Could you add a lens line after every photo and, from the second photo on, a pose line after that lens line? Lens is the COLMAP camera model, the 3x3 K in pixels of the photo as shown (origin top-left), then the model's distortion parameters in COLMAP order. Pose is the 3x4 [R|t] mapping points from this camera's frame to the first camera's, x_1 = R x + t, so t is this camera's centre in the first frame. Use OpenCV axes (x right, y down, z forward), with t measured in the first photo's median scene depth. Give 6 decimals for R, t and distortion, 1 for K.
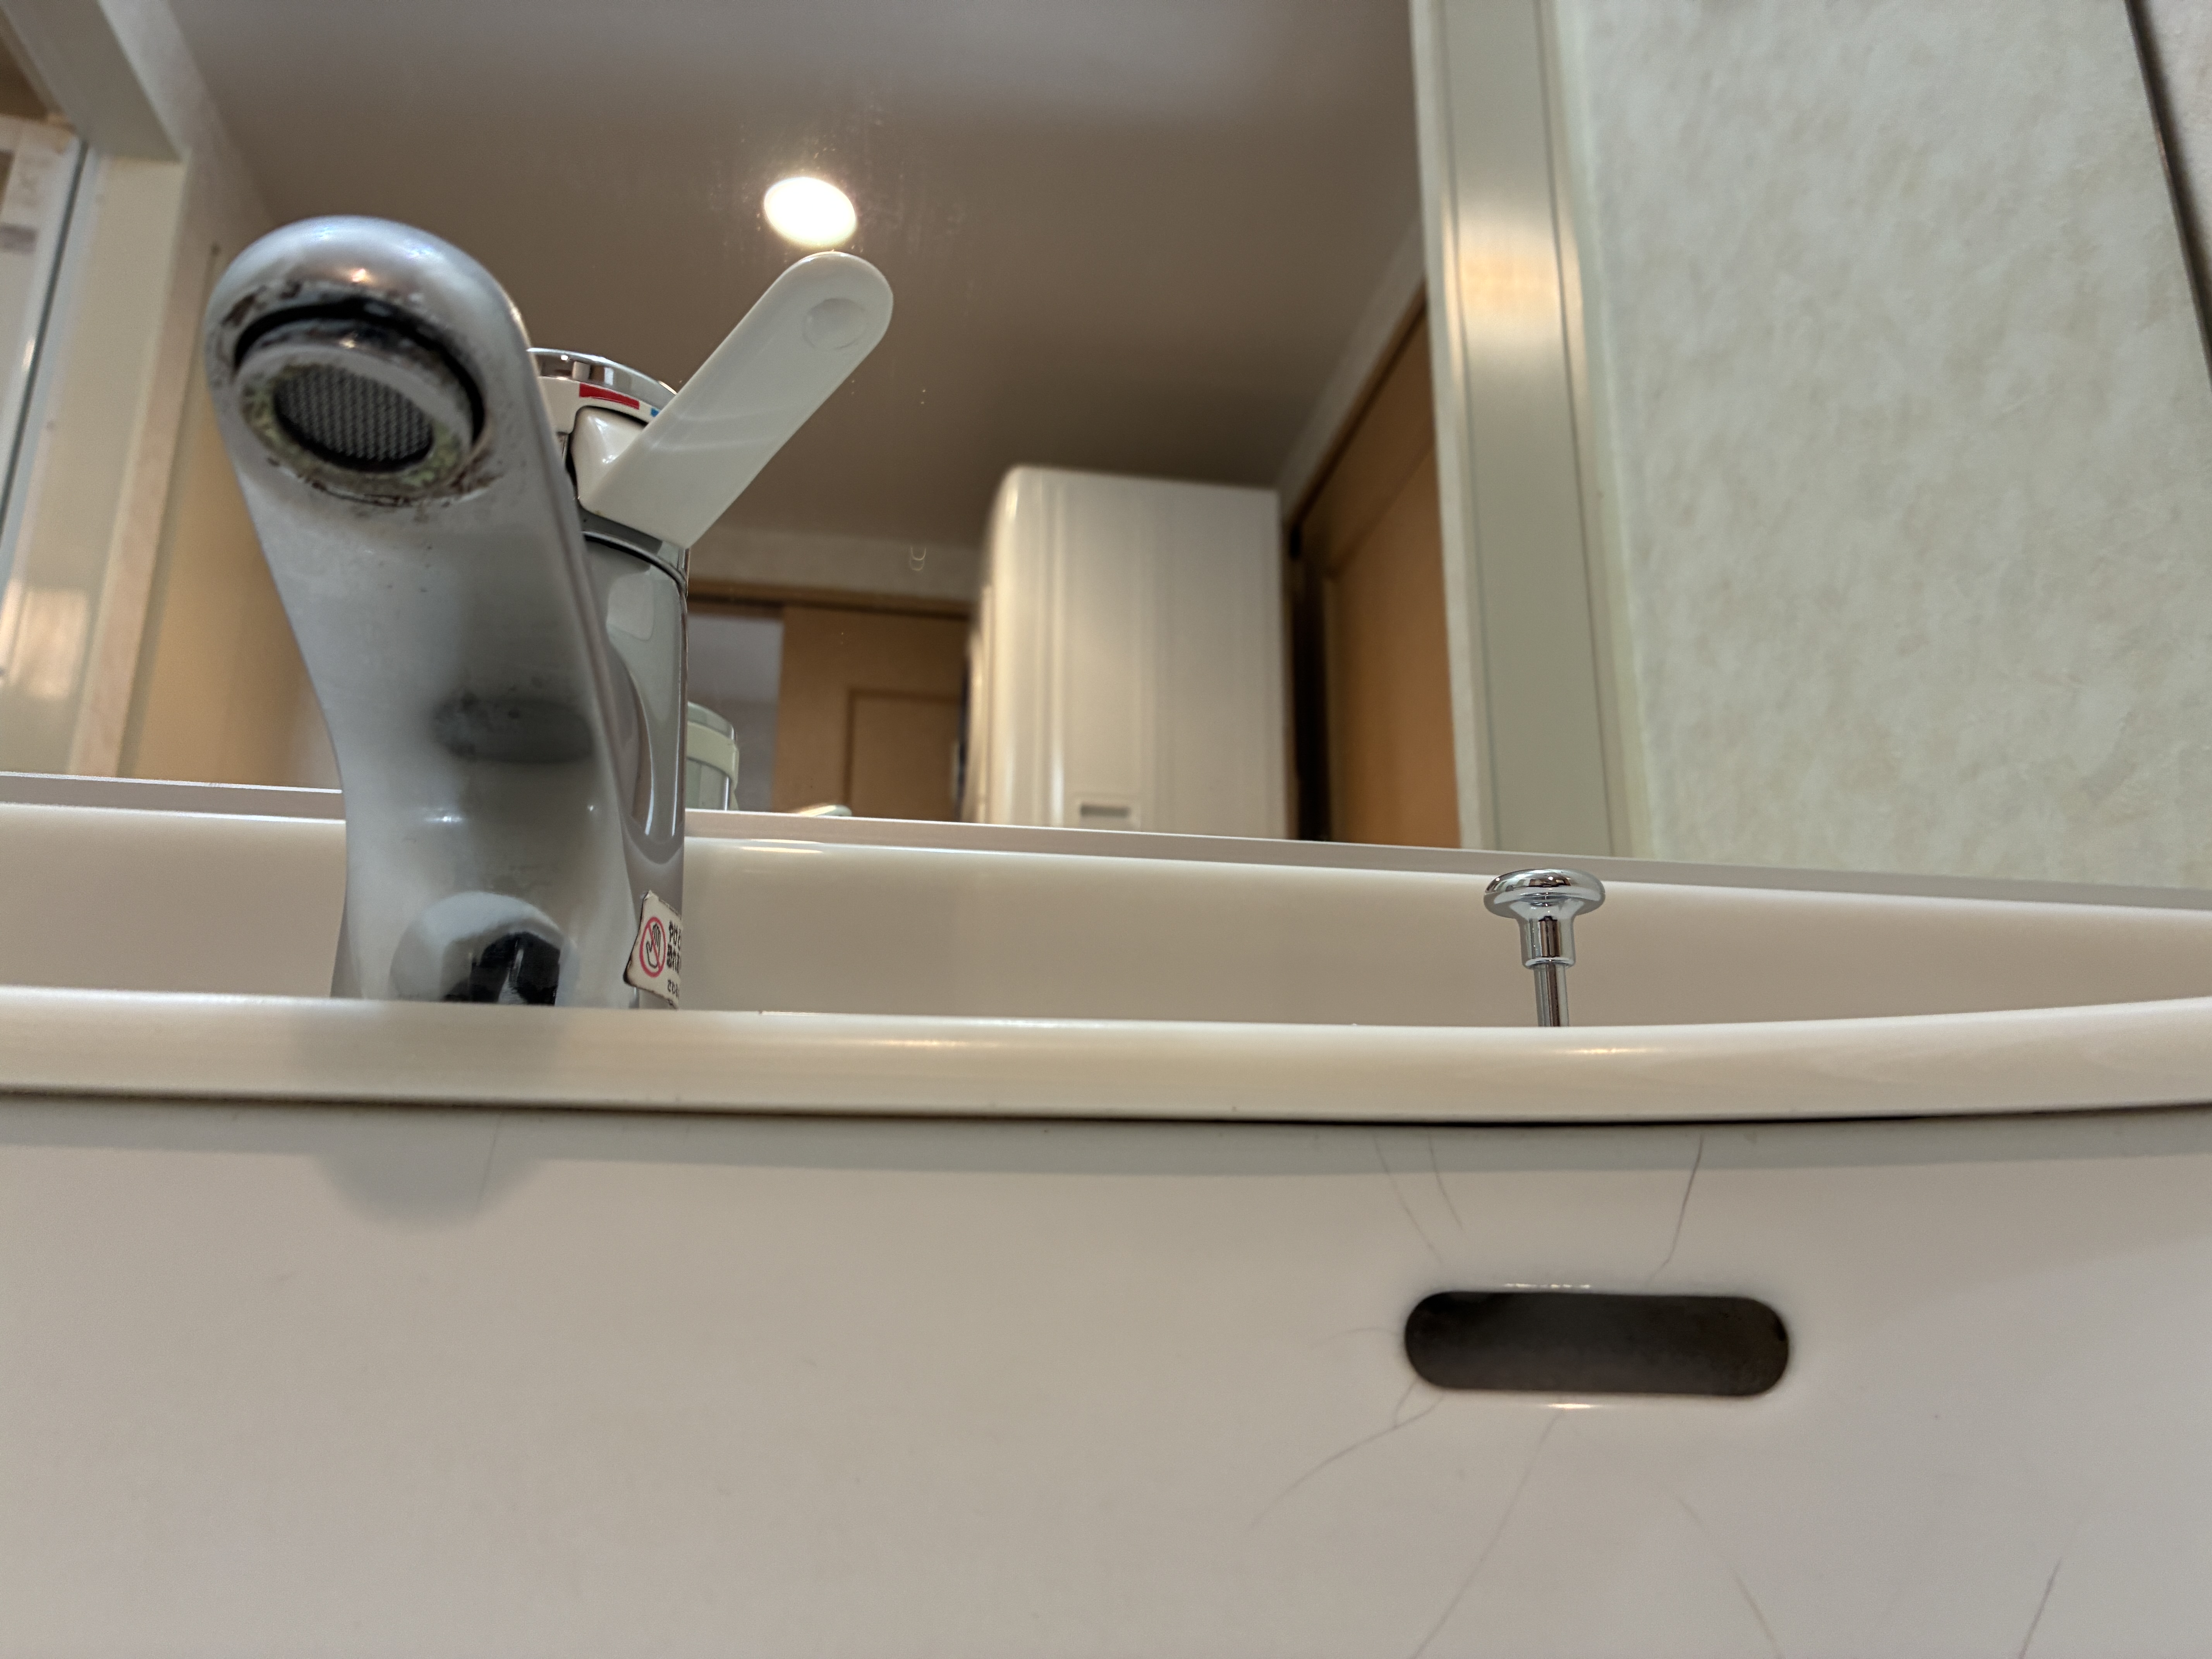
lens RADIAL K [[1726.7, 0, 1161.3], [0, 1726.7, 959.9], [0, 0, 1]] dist [-0.152207, 0.437333]
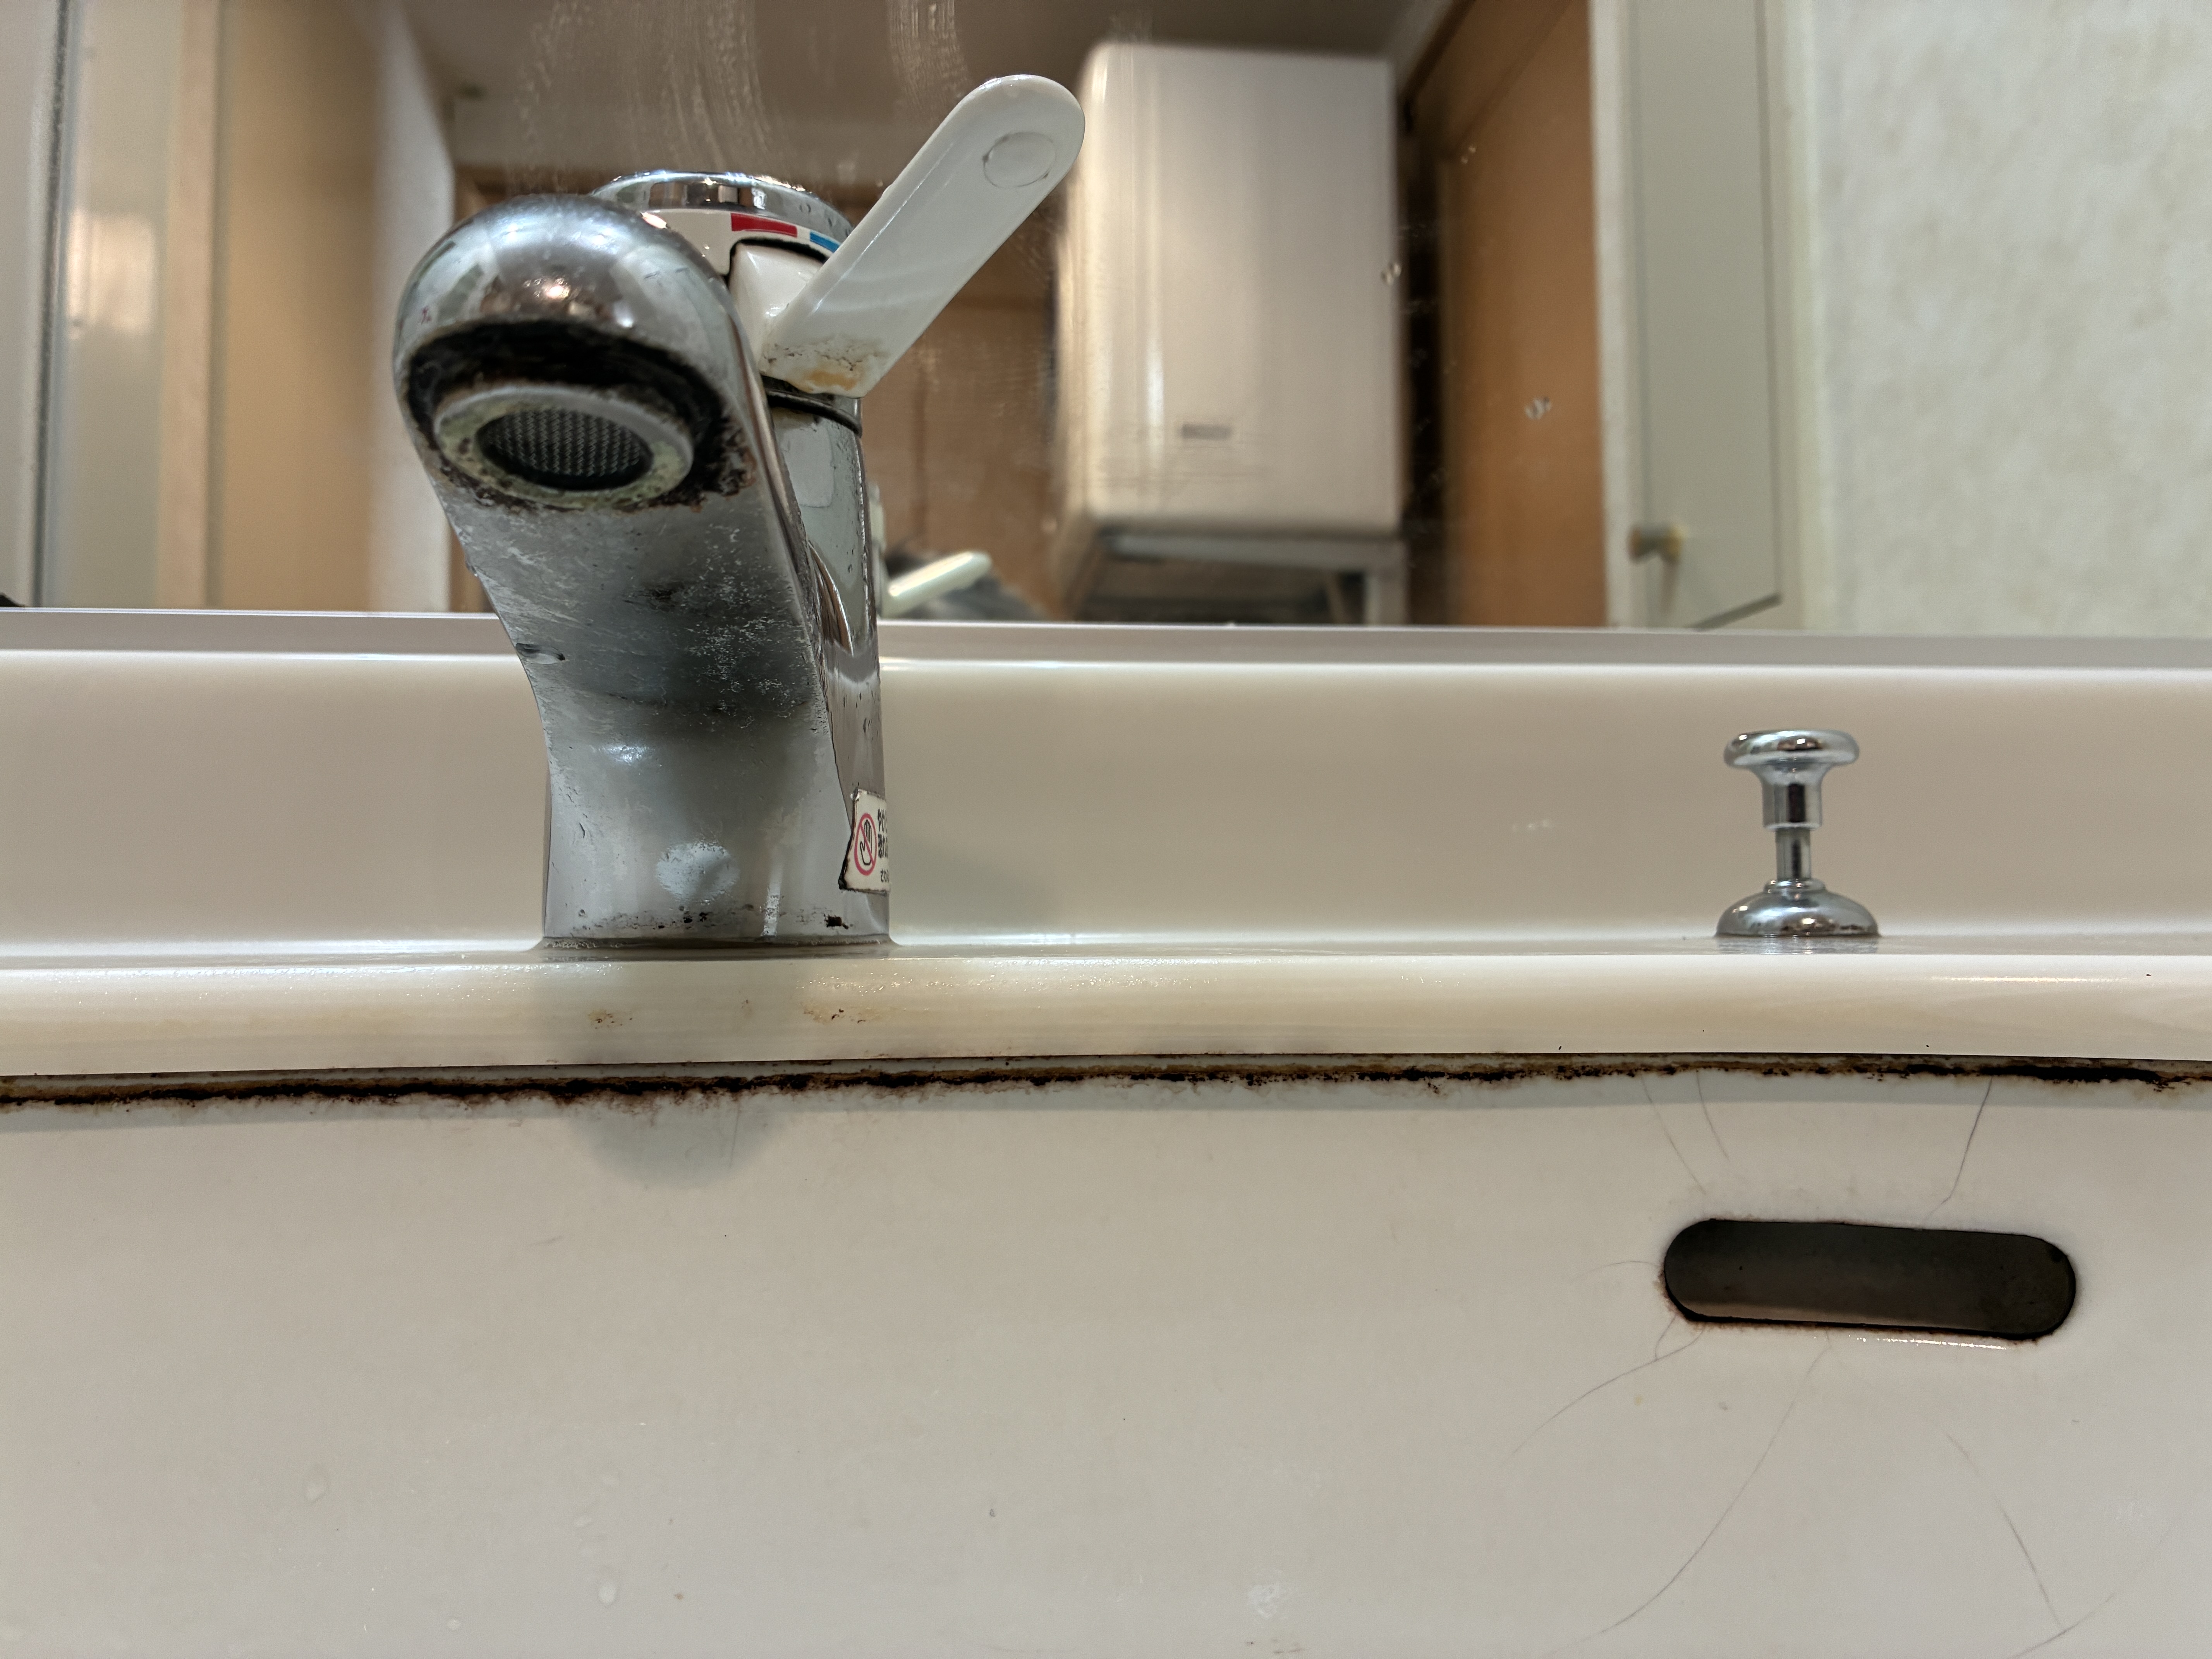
lens RADIAL K [[1686.7, 0, 1120.5], [0, 1686.7, 816.7], [0, 0, 1]] dist [0.041028, -0.055507]
pose [[0.998757, -0.021220, -0.045108, -0.066913], [0.031025, 0.972866, 0.229279, -0.147730], [0.039018, -0.230394, 0.972315, 0.045094]]
